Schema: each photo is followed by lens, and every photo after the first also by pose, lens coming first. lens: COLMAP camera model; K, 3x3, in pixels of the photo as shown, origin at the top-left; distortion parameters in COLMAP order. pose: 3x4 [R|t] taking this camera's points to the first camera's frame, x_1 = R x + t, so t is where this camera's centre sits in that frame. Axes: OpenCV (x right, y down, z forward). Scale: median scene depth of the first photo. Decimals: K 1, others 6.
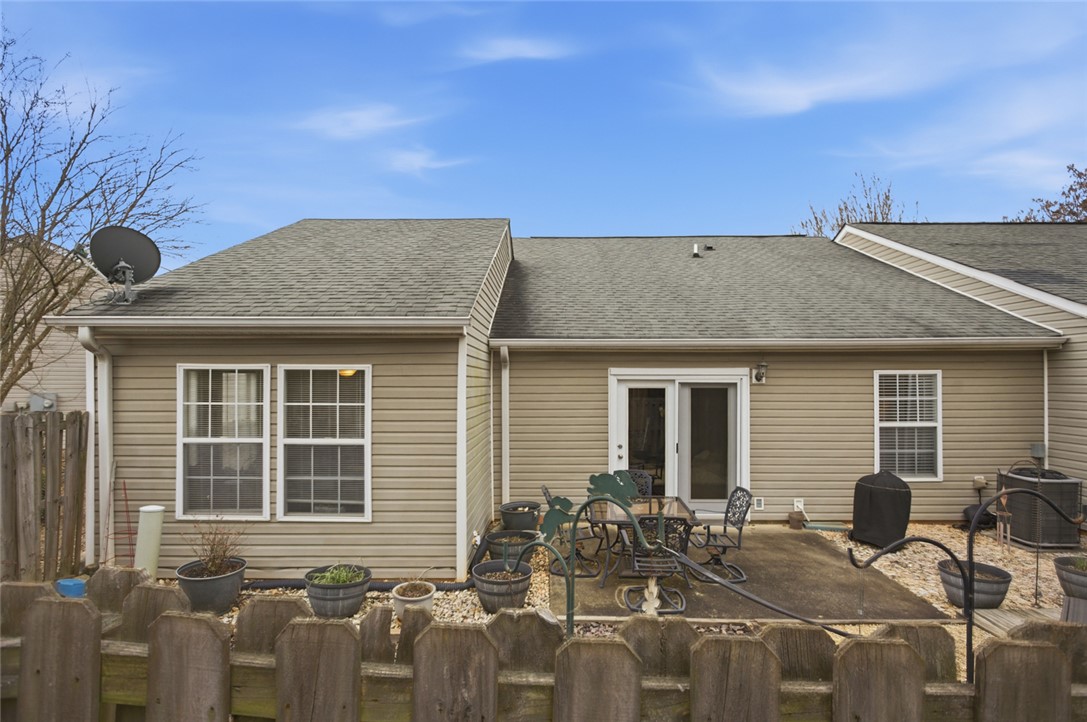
lens RADIAL K [[520.3, 0, 545.2], [0, 520.3, 396.3], [0, 0, 1]] dist [-0.000352, -0.003161]
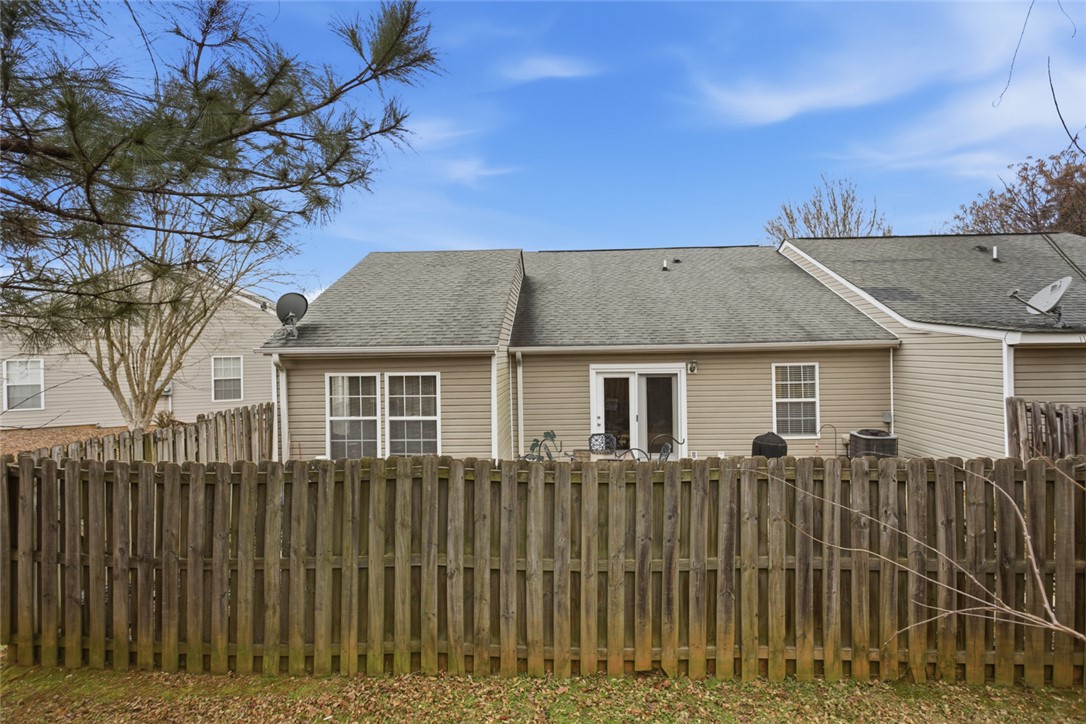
lens RADIAL K [[519.9, 0, 541.7], [0, 519.9, 365.8], [0, 0, 1]] dist [-0.000352, -0.003161]
pose [[0.999174, -0.016382, -0.037190, 0.043387], [0.016554, 0.999854, 0.004328, -0.063639], [0.037113, -0.004940, 0.999299, -0.506017]]
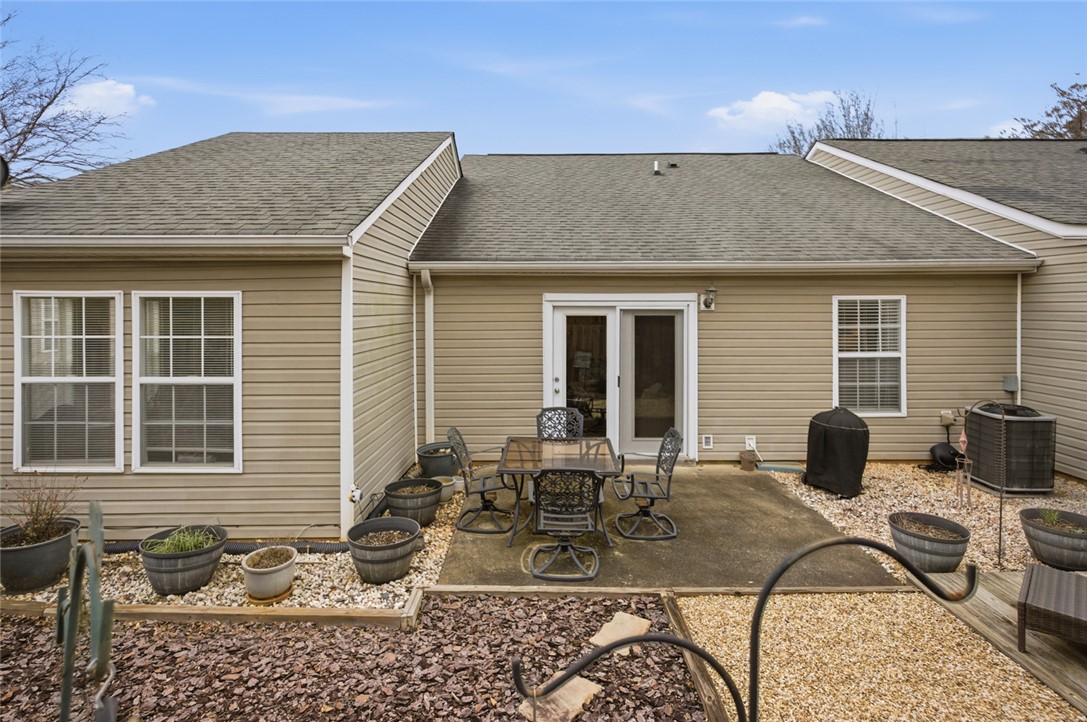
lens RADIAL K [[520.3, 0, 545.9], [0, 520.3, 325.3], [0, 0, 1]] dist [-0.000352, -0.003161]
pose [[0.999882, -0.002820, 0.015069, 0.119976], [0.002684, 0.999955, 0.009082, -0.008247], [-0.015094, -0.009040, 0.999845, 0.098740]]
